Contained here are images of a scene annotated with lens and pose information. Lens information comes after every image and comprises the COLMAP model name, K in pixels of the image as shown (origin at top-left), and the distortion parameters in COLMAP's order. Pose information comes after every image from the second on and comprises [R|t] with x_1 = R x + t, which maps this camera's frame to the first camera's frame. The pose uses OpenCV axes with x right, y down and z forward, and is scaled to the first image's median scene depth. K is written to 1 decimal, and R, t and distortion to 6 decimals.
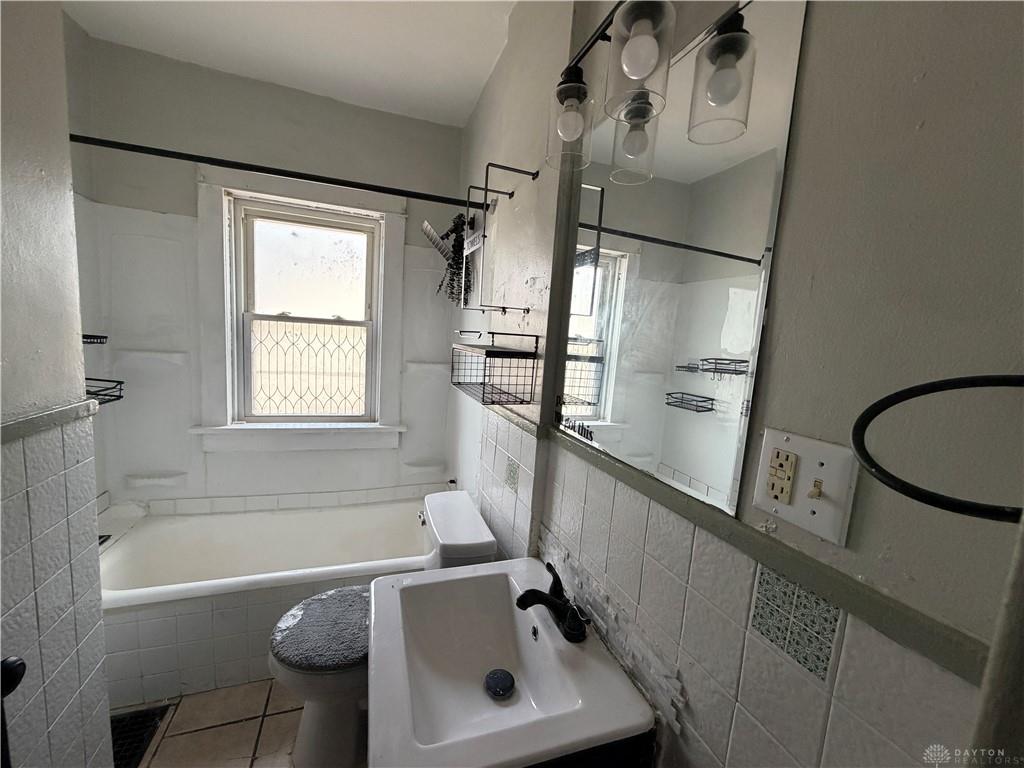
lens RADIAL K [[408.1, 0, 511.0], [0, 408.1, 386.0], [0, 0, 1]] dist [0.001317, -0.000430]
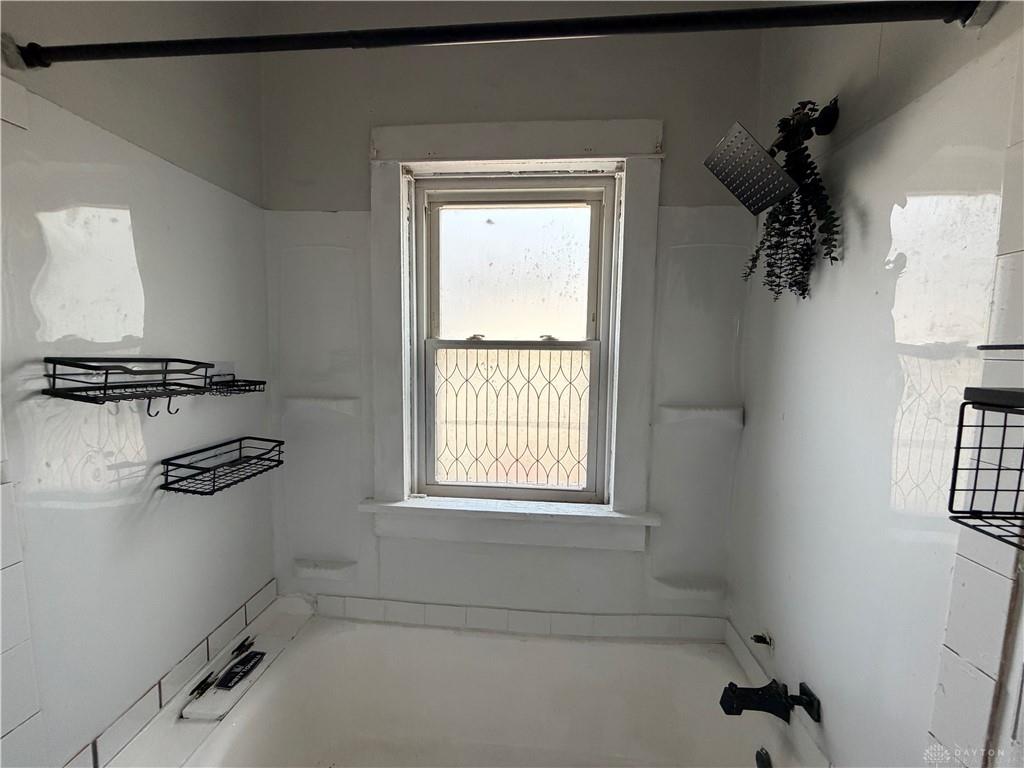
lens RADIAL K [[408.1, 0, 511.0], [0, 408.1, 386.0], [0, 0, 1]] dist [0.001317, -0.000430]
pose [[0.912438, -0.018462, -0.408798, -0.224224], [-0.002882, 0.998667, -0.051534, -0.060858], [0.409205, 0.048200, 0.911169, 0.405118]]
